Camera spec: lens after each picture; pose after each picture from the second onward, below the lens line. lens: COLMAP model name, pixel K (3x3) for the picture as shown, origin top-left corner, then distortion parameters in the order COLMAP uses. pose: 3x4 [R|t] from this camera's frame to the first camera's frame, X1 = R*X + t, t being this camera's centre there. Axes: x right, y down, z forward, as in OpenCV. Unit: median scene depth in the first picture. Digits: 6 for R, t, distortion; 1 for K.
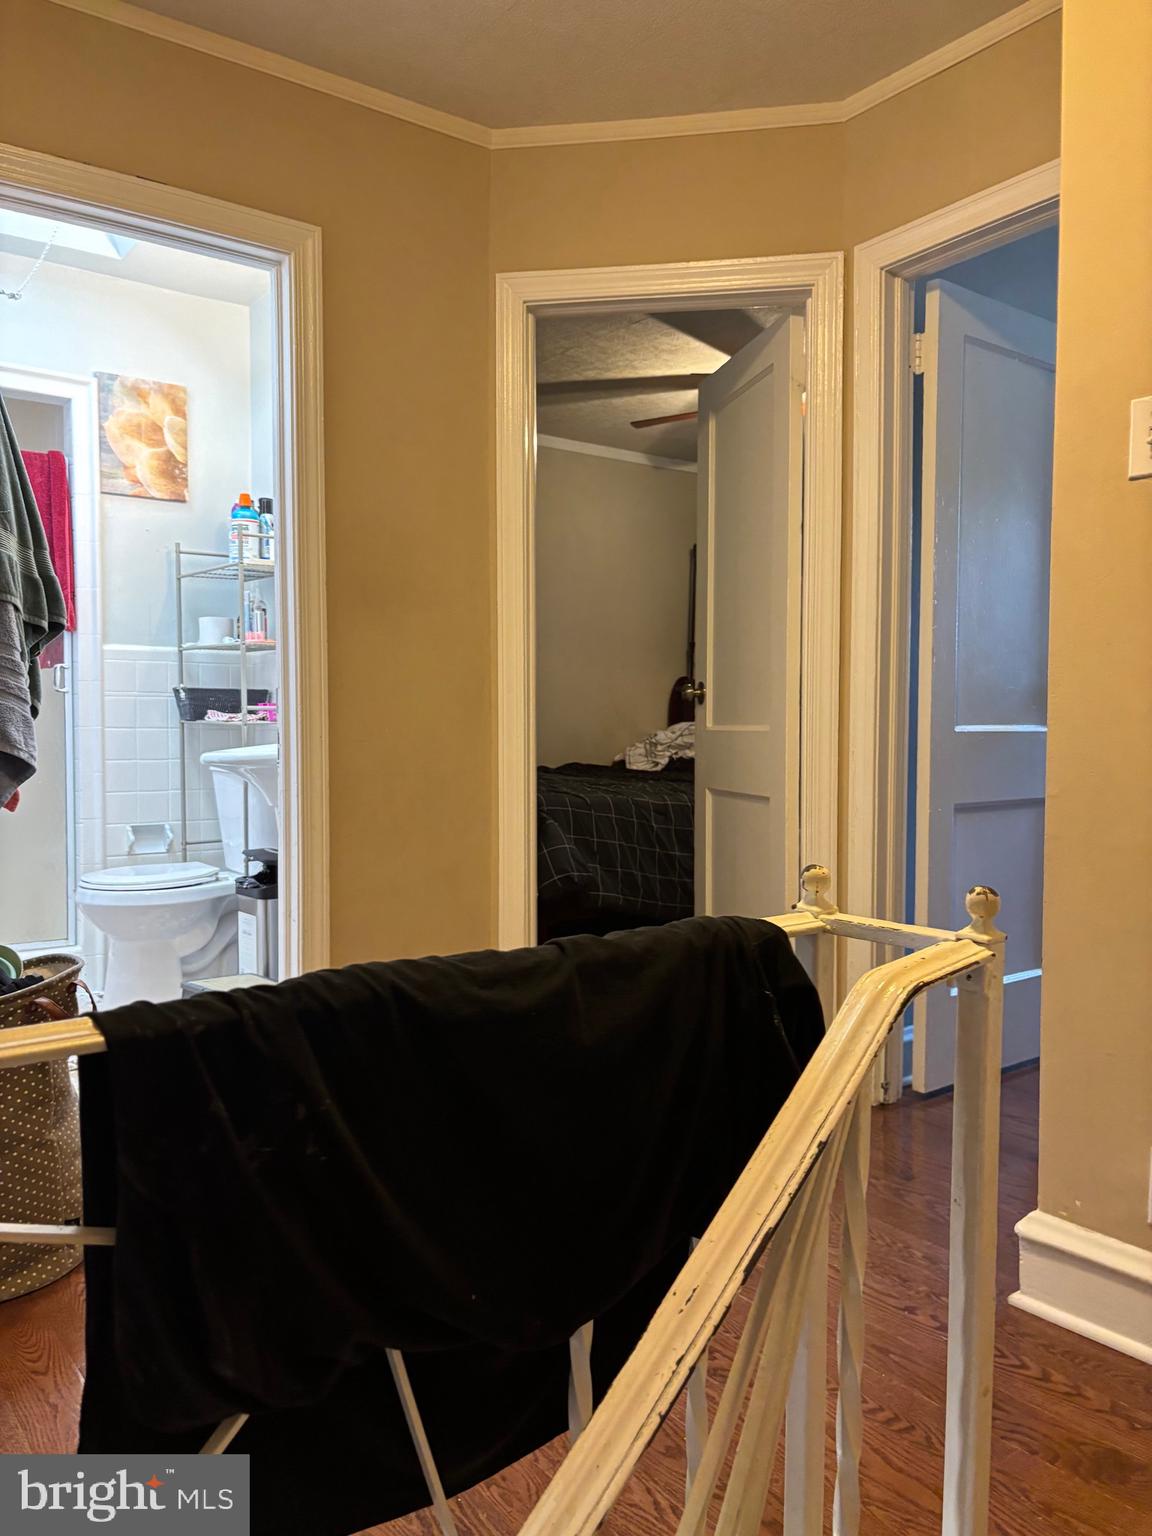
lens RADIAL K [[1189.8, 0, 575.1], [0, 1189.8, 770.1], [0, 0, 1]] dist [0.041389, -0.003226]
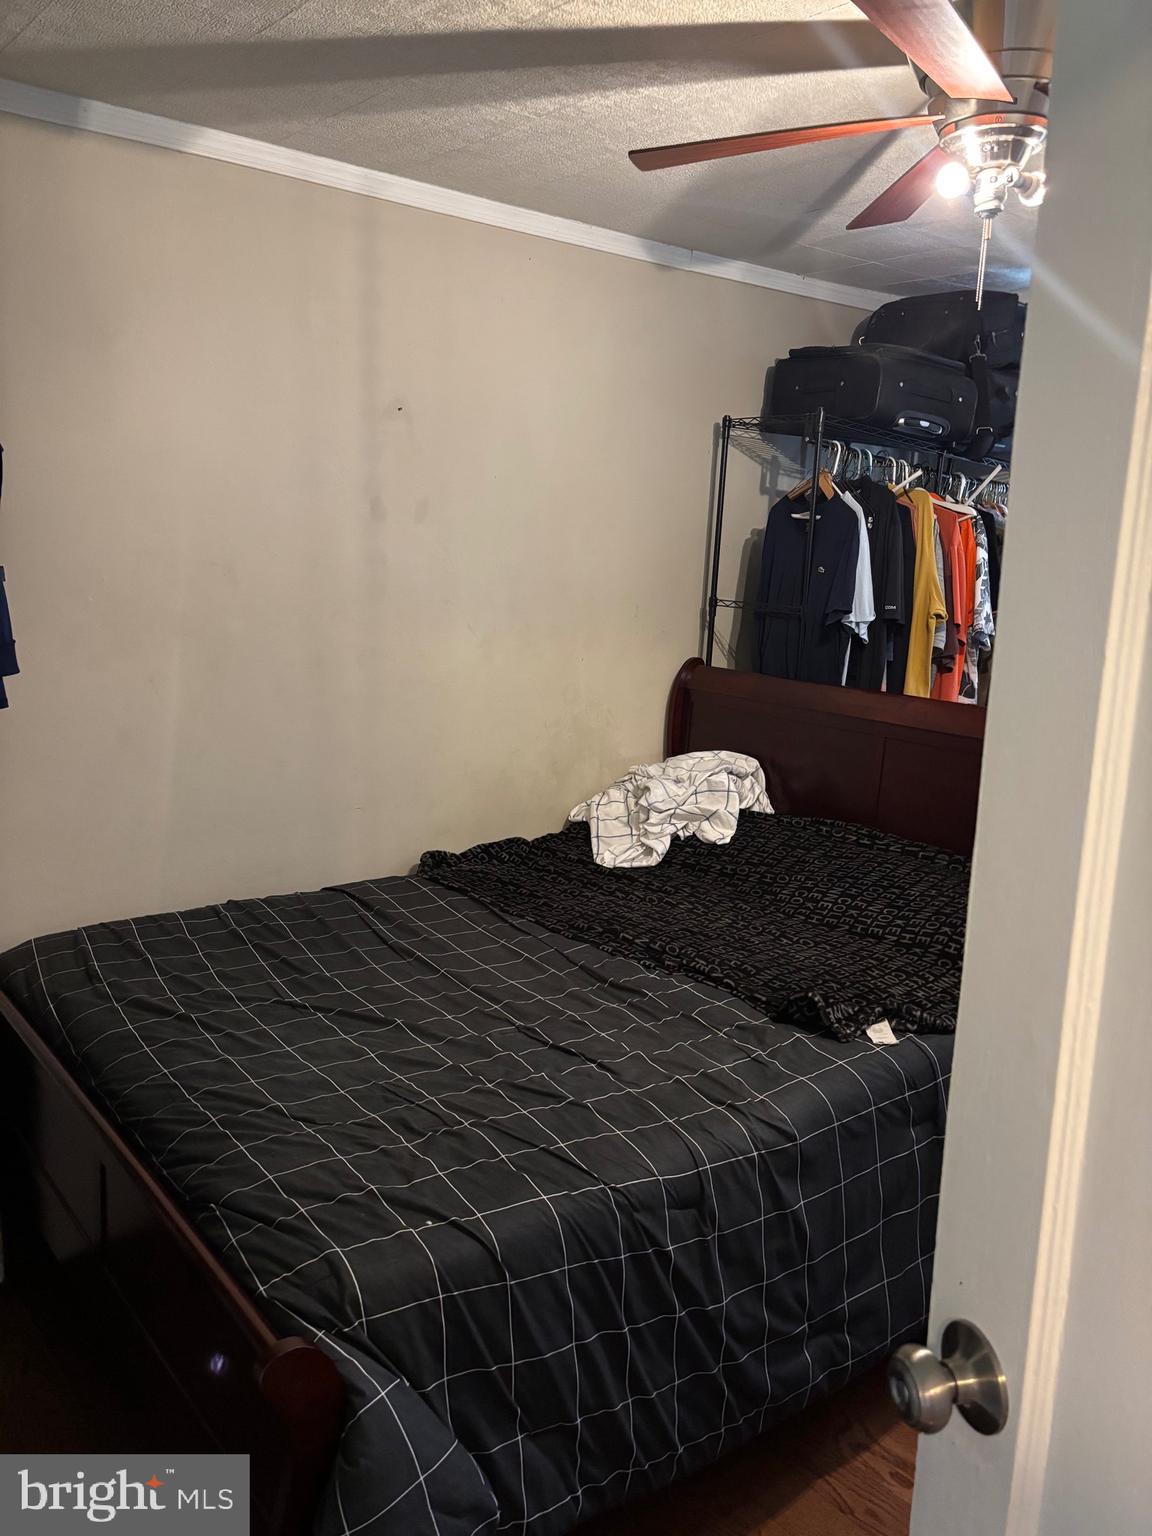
lens RADIAL K [[1189.8, 0, 576.8], [0, 1189.8, 769.1], [0, 0, 1]] dist [0.041389, -0.003226]
pose [[0.998945, 0.014973, 0.043406, 0.012323], [-0.021656, 0.987228, 0.157837, -0.125544], [-0.040488, -0.158610, 0.986511, 0.476234]]
